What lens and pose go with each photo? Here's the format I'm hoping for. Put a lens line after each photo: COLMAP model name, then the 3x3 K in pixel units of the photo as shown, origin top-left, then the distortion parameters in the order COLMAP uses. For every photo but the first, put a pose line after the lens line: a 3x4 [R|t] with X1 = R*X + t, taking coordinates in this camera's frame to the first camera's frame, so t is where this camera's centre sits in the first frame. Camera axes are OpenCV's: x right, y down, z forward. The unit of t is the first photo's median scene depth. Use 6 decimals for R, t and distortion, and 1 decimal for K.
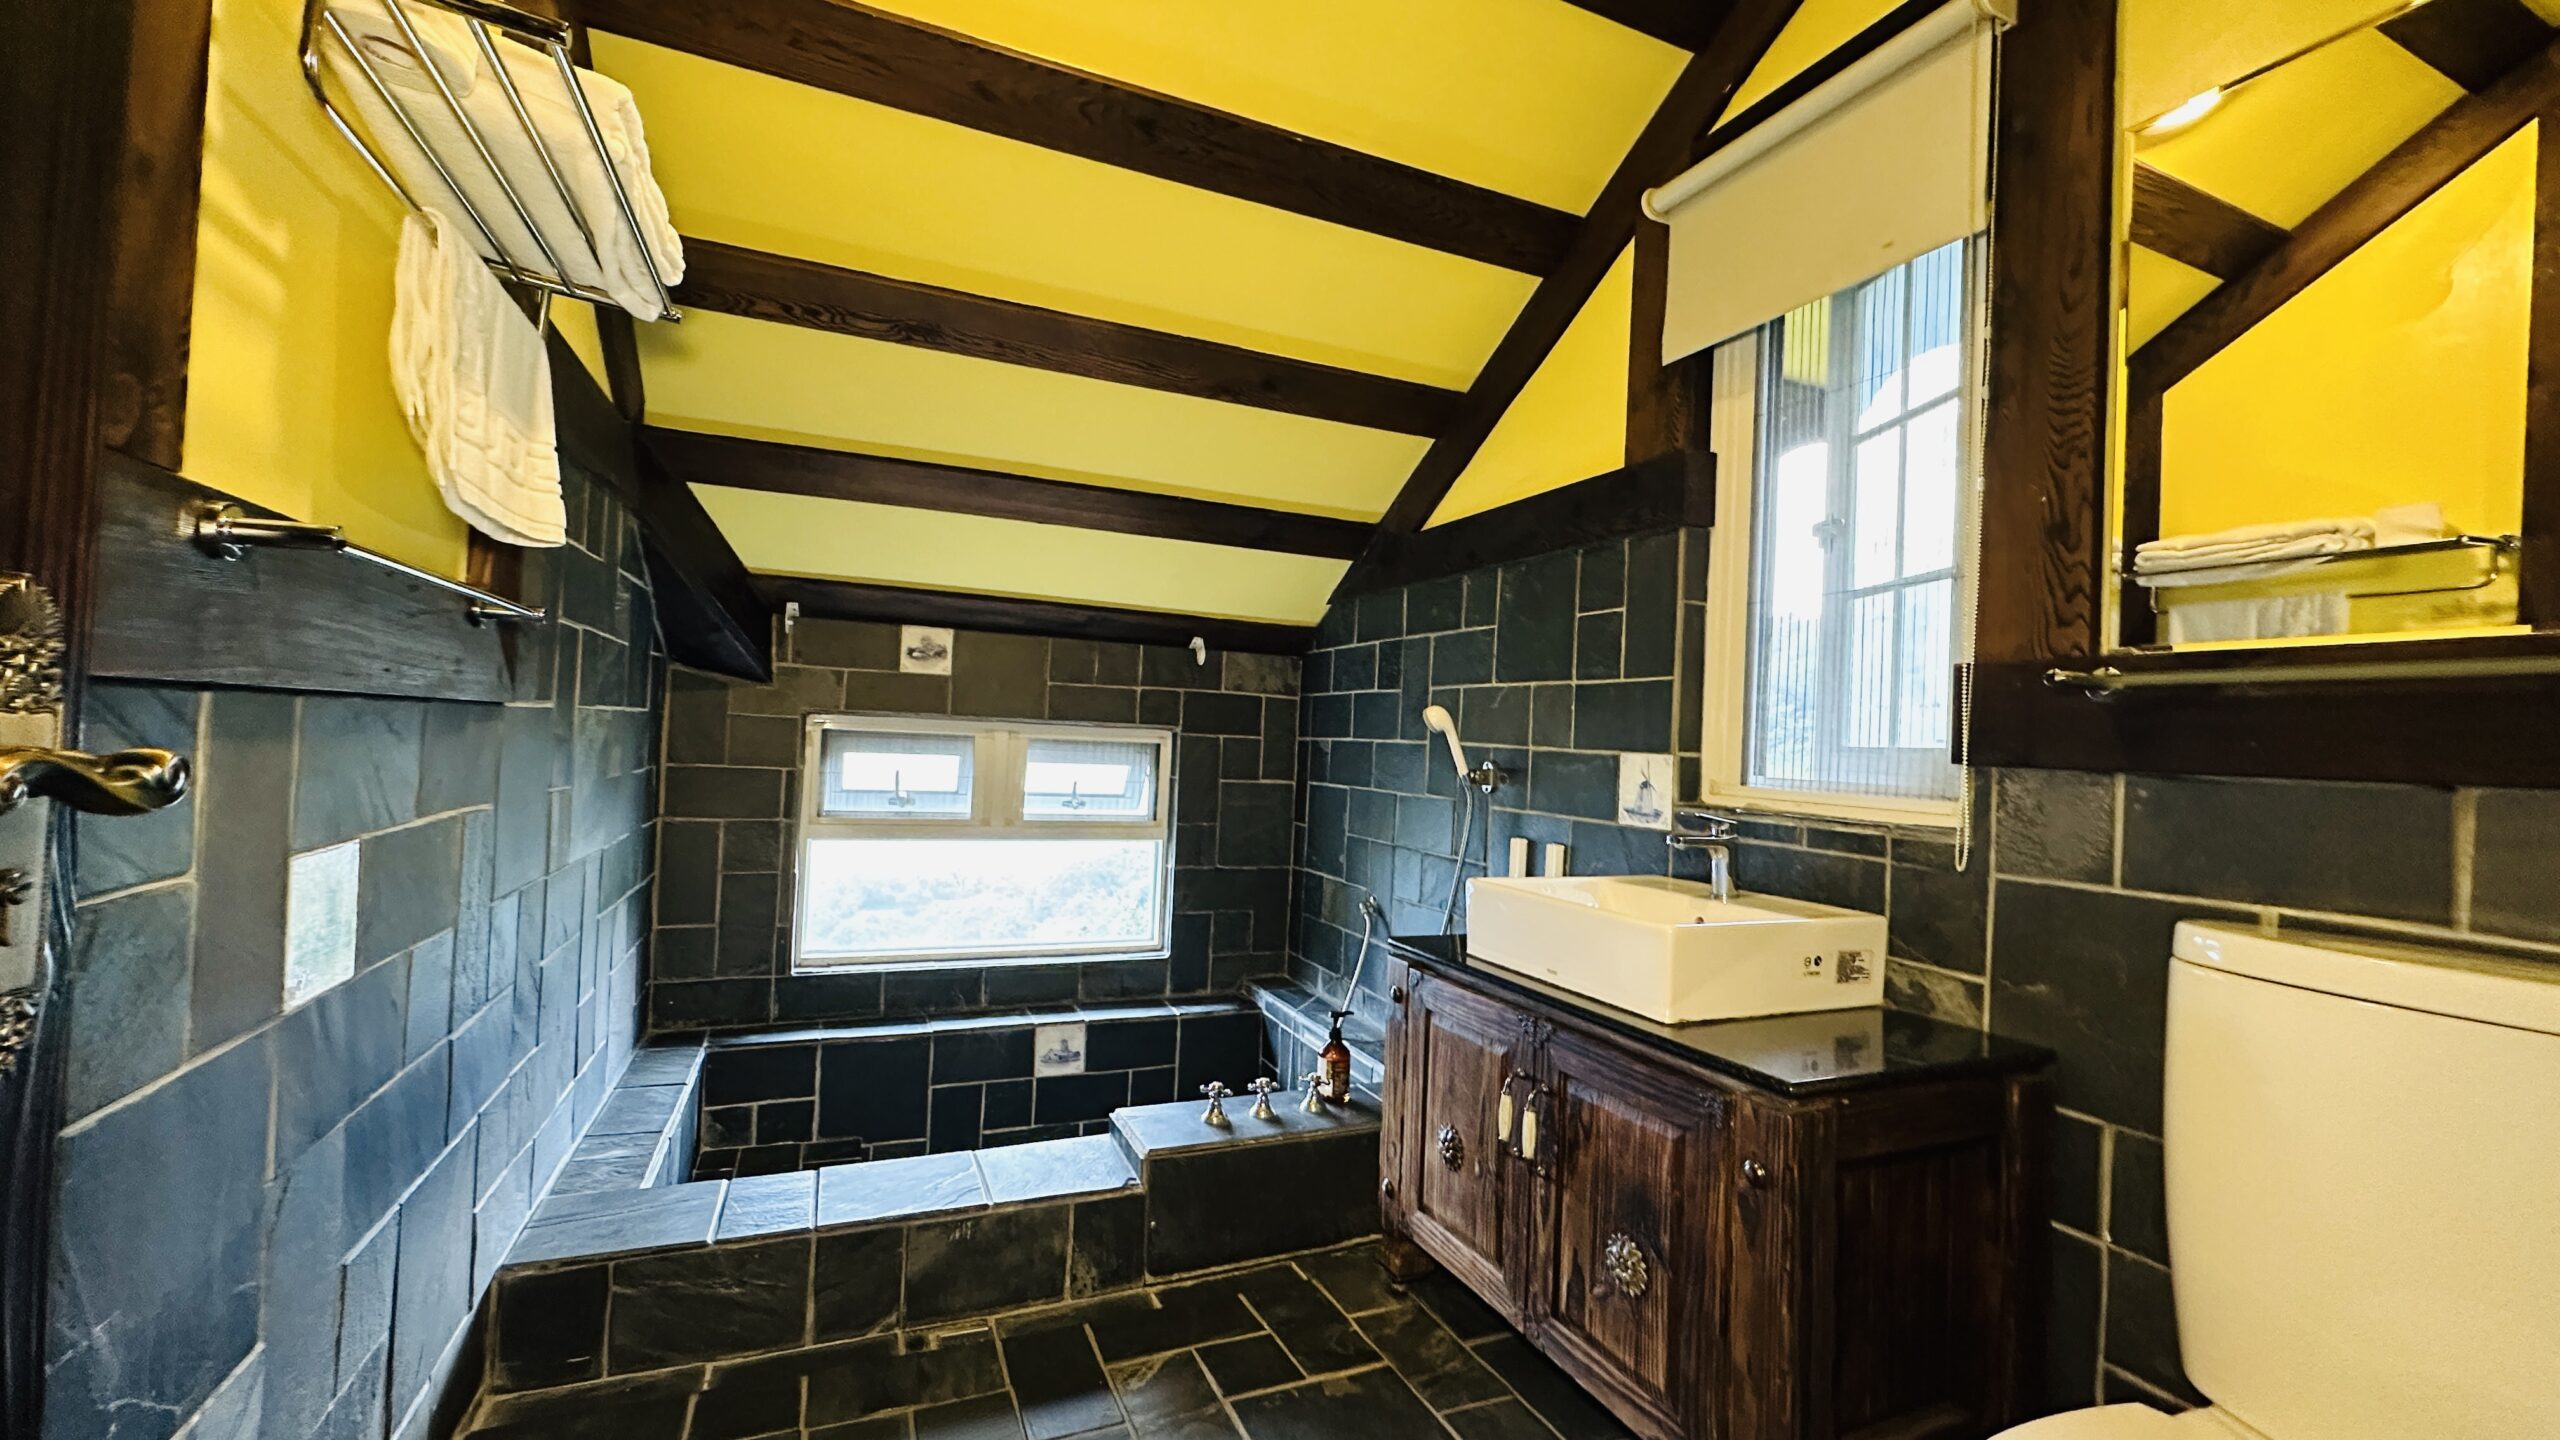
lens RADIAL K [[1023.8, 0, 1284.6], [0, 1023.8, 717.1], [0, 0, 1]] dist [0.001402, 0.000233]
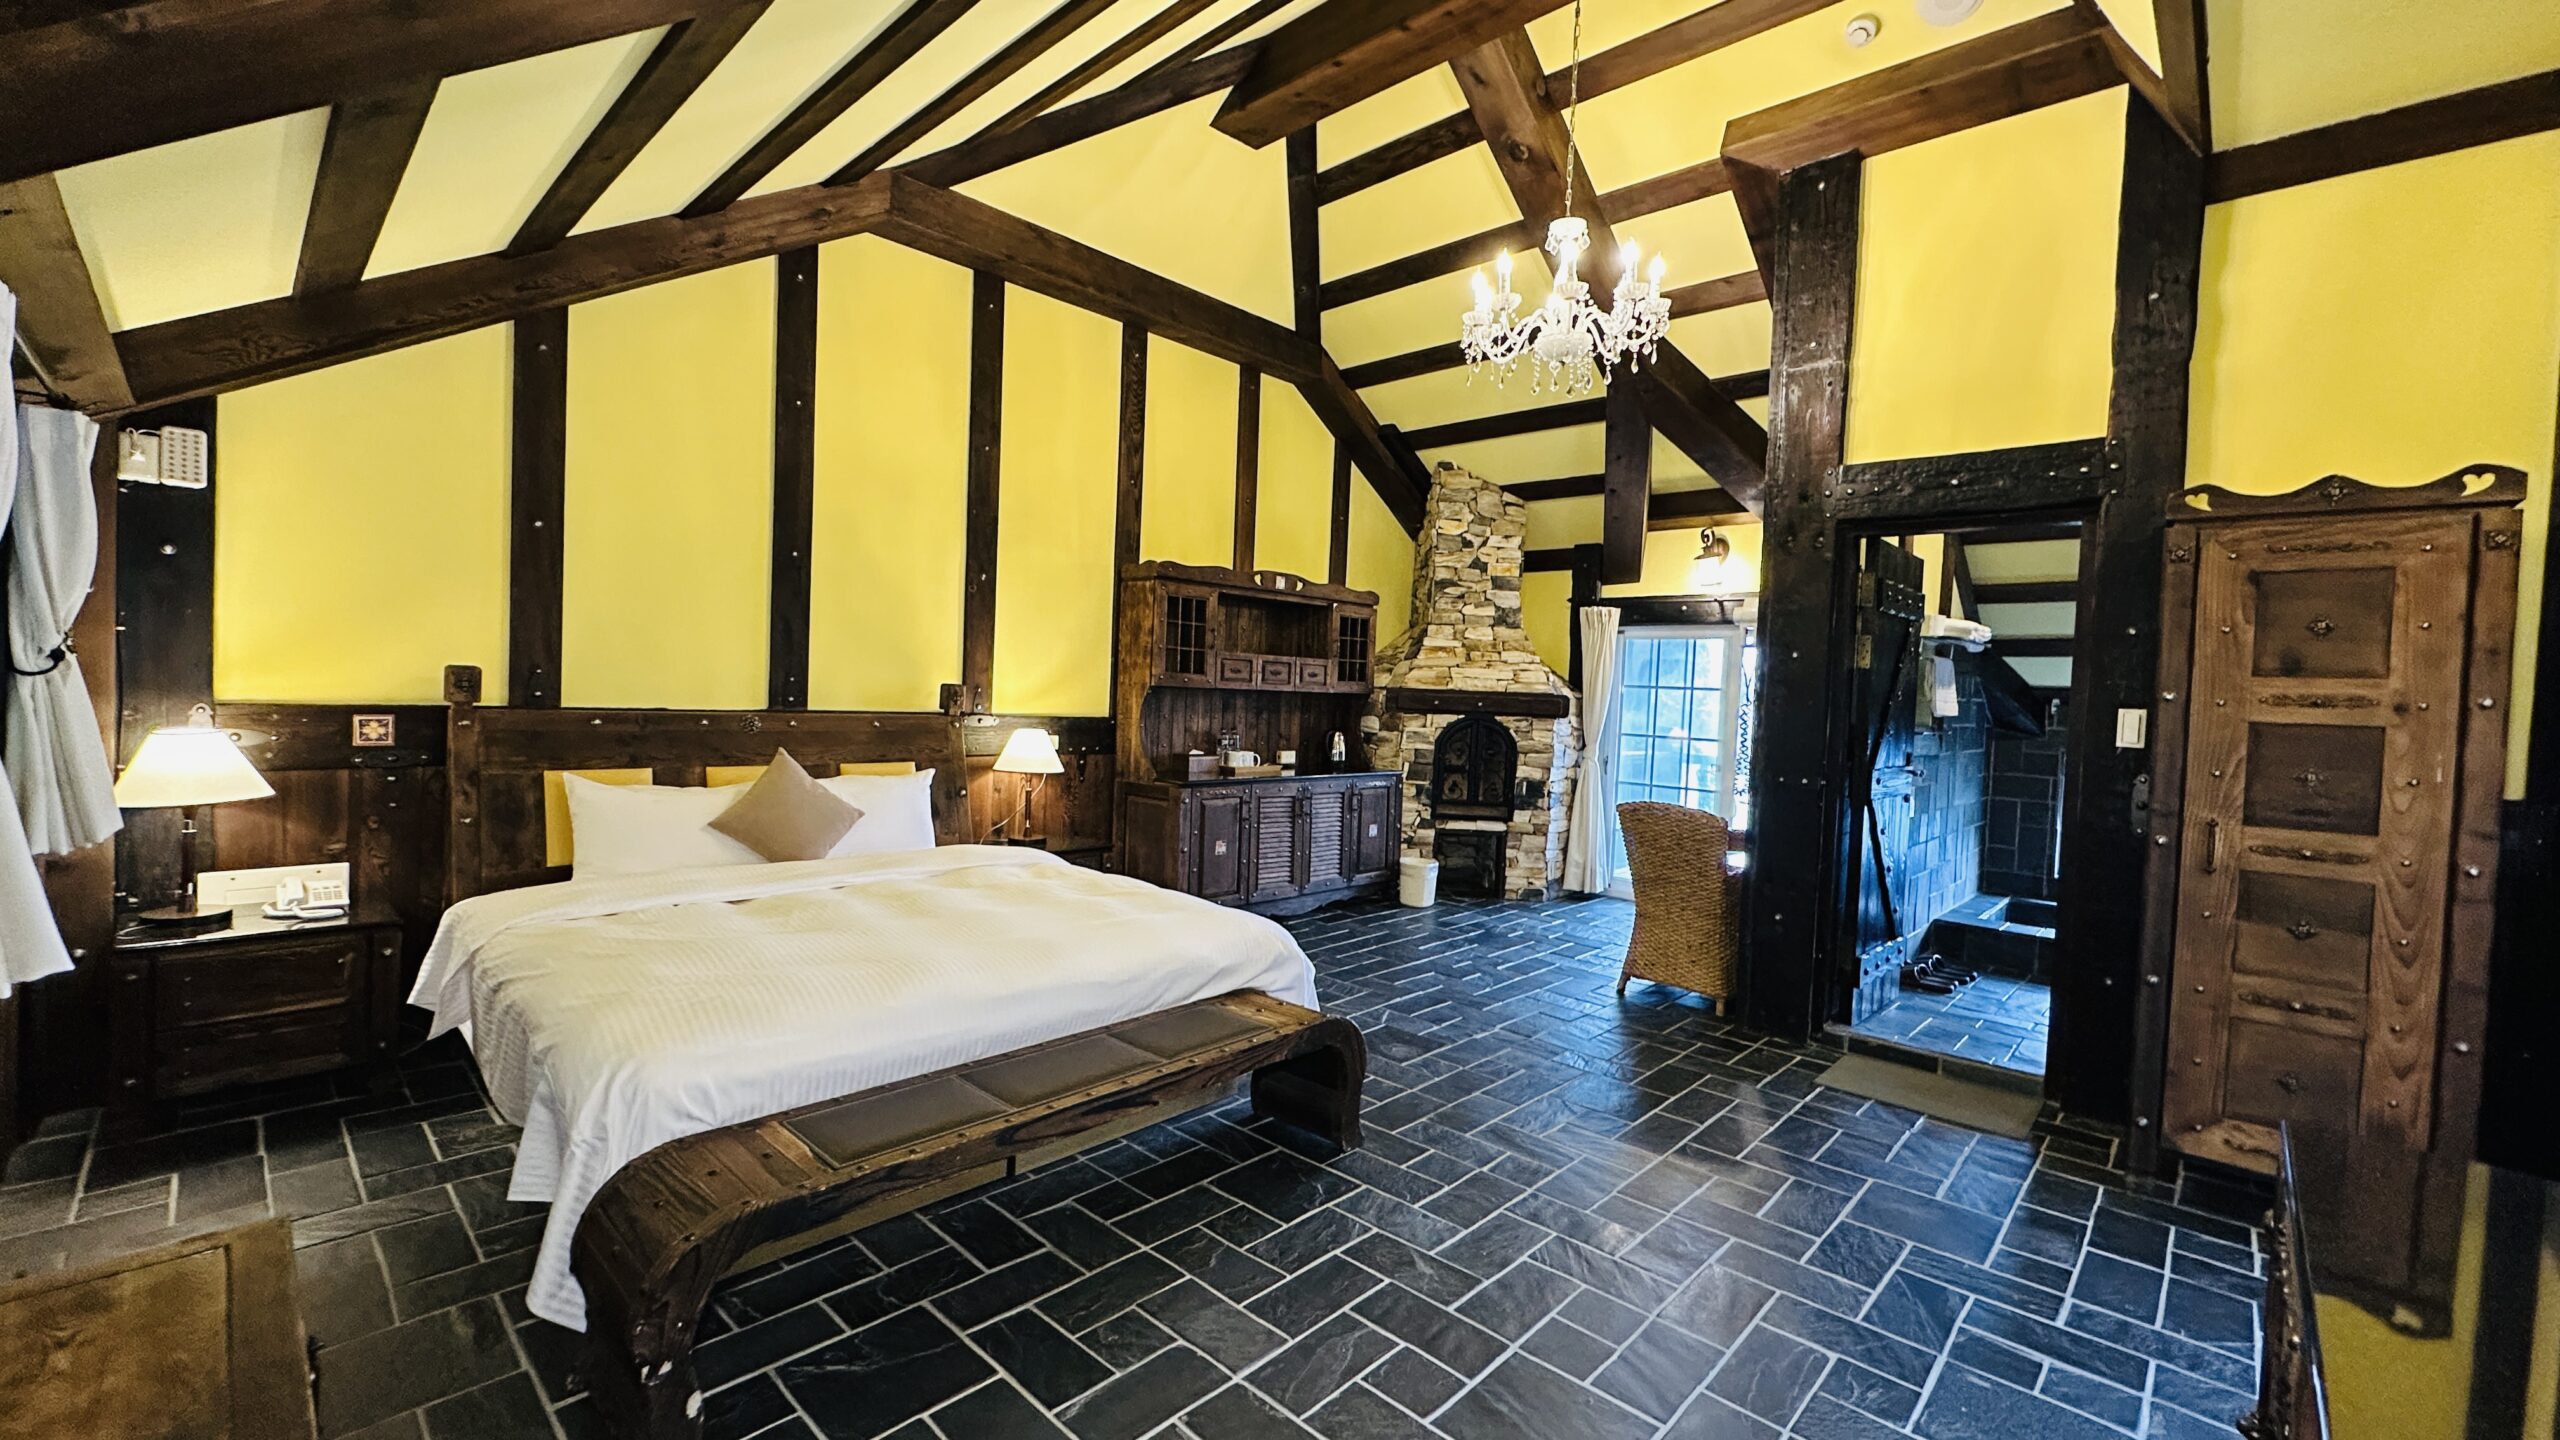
lens RADIAL K [[1023.8, 0, 1284.6], [0, 1023.8, 717.1], [0, 0, 1]] dist [0.001402, 0.000233]
pose [[0.396758, 0.001523, -0.917922, 0.931221], [-0.002497, 0.999997, 0.000580, -0.082002], [0.917920, 0.002062, 0.396761, -1.456600]]
